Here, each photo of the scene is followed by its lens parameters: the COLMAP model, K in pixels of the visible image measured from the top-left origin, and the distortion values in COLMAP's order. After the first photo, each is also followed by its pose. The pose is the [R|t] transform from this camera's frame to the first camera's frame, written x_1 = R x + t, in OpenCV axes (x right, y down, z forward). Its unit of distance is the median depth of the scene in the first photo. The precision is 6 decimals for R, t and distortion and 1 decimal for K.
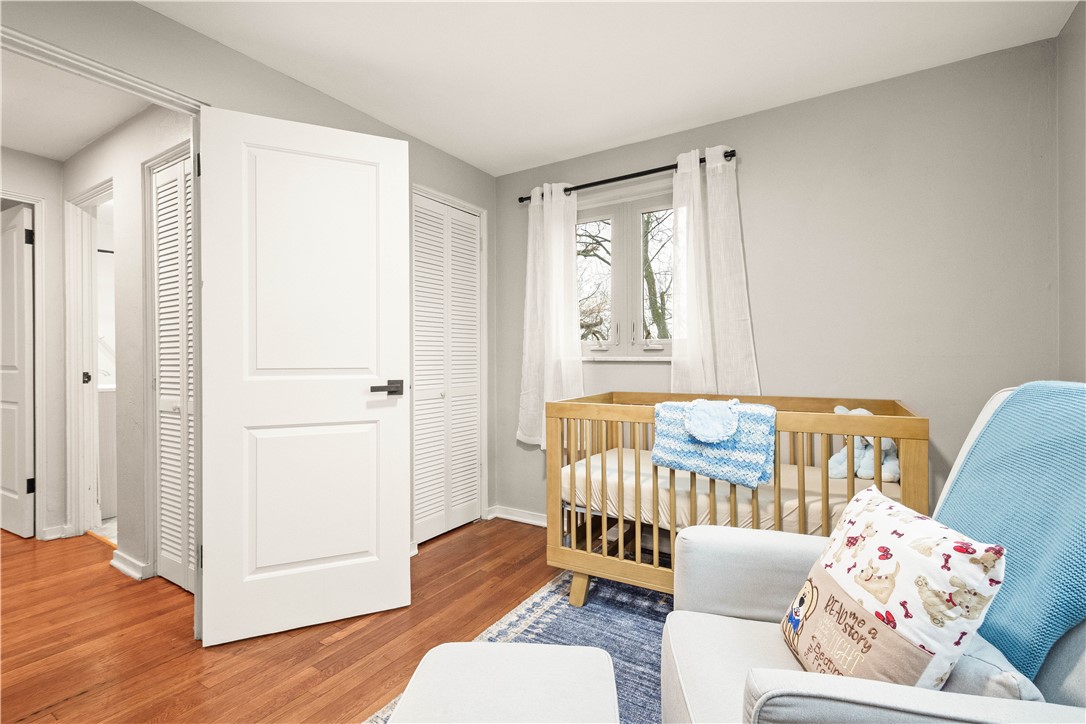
lens RADIAL K [[487.0, 0, 543.0], [0, 487.0, 362.0], [0, 0, 1]] dist [-0.000242, -0.000144]
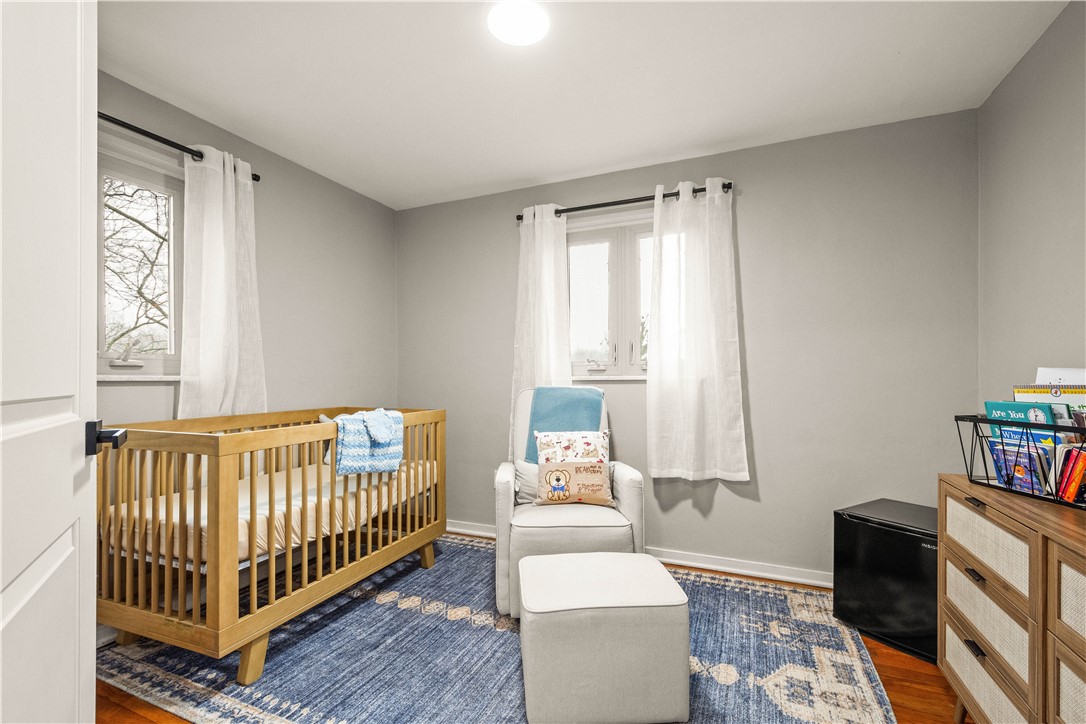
lens RADIAL K [[484.7, 0, 541.8], [0, 484.7, 378.7], [0, 0, 1]] dist [-0.000369, -0.000121]
pose [[-0.147740, 0.003119, 0.989021, -0.859952], [0.009290, 0.999955, -0.001766, 0.001915], [-0.988983, 0.008927, -0.147762, 0.684374]]
